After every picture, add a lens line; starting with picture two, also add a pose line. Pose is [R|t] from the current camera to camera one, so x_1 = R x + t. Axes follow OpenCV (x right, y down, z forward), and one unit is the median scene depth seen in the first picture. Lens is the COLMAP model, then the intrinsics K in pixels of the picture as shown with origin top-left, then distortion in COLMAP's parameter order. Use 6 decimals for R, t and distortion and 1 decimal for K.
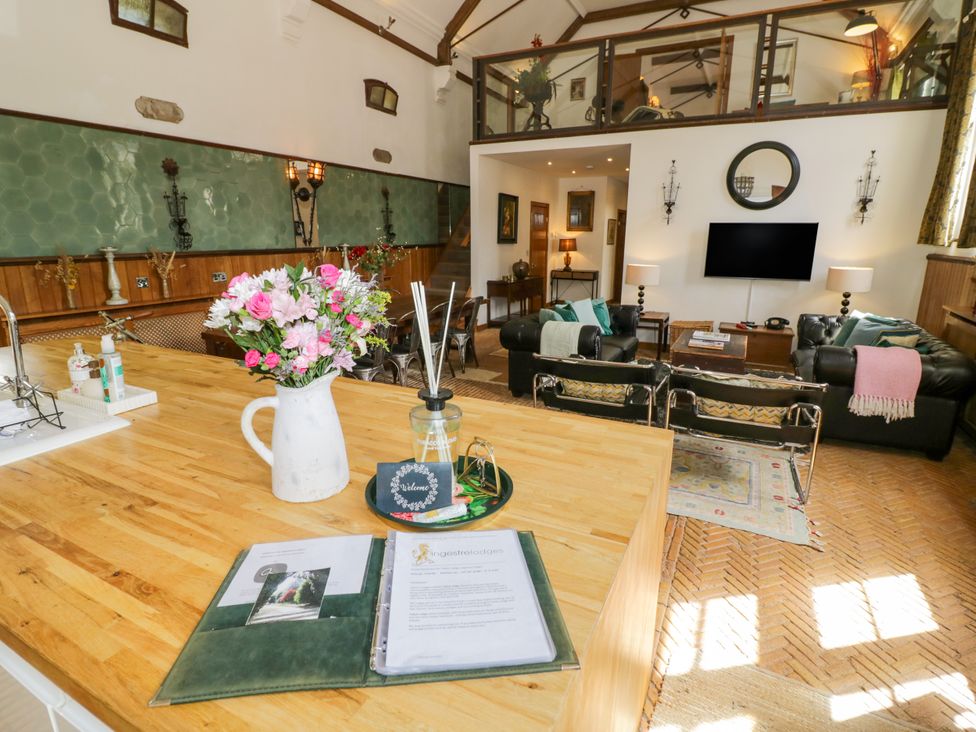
lens RADIAL K [[508.0, 0, 488.6], [0, 508.0, 356.2], [0, 0, 1]] dist [0.002440, -0.014470]
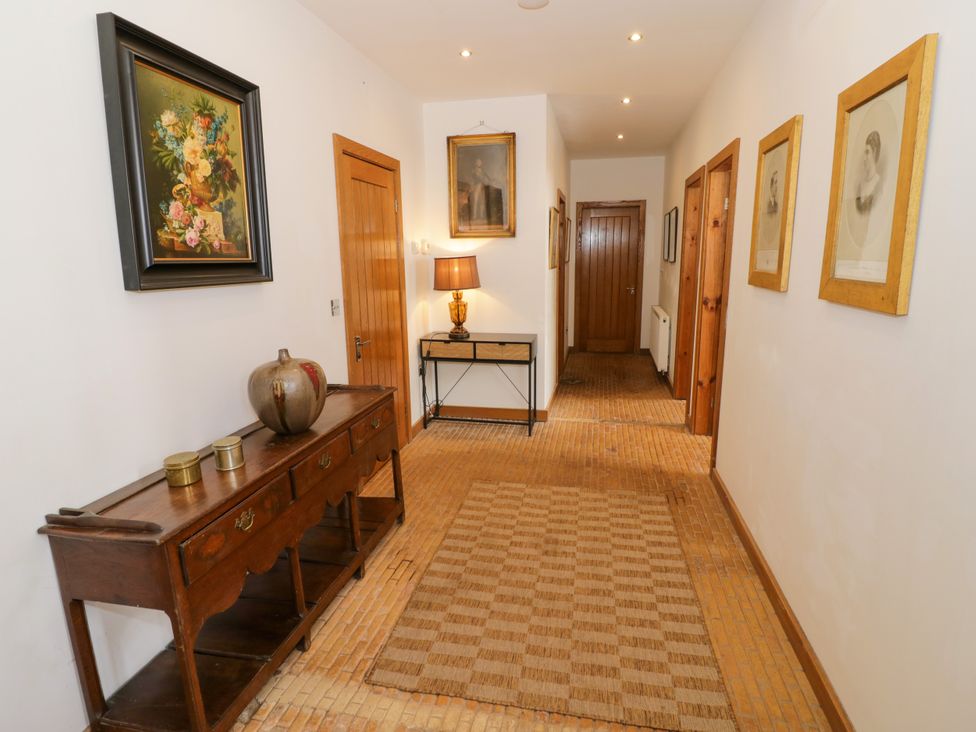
lens RADIAL K [[508.0, 0, 488.6], [0, 508.0, 356.2], [0, 0, 1]] dist [0.002440, -0.014470]
pose [[0.966993, -0.066458, 0.245984, 0.148987], [0.074437, 0.996954, -0.023273, -0.269416], [-0.243689, 0.040815, 0.968994, 1.155206]]
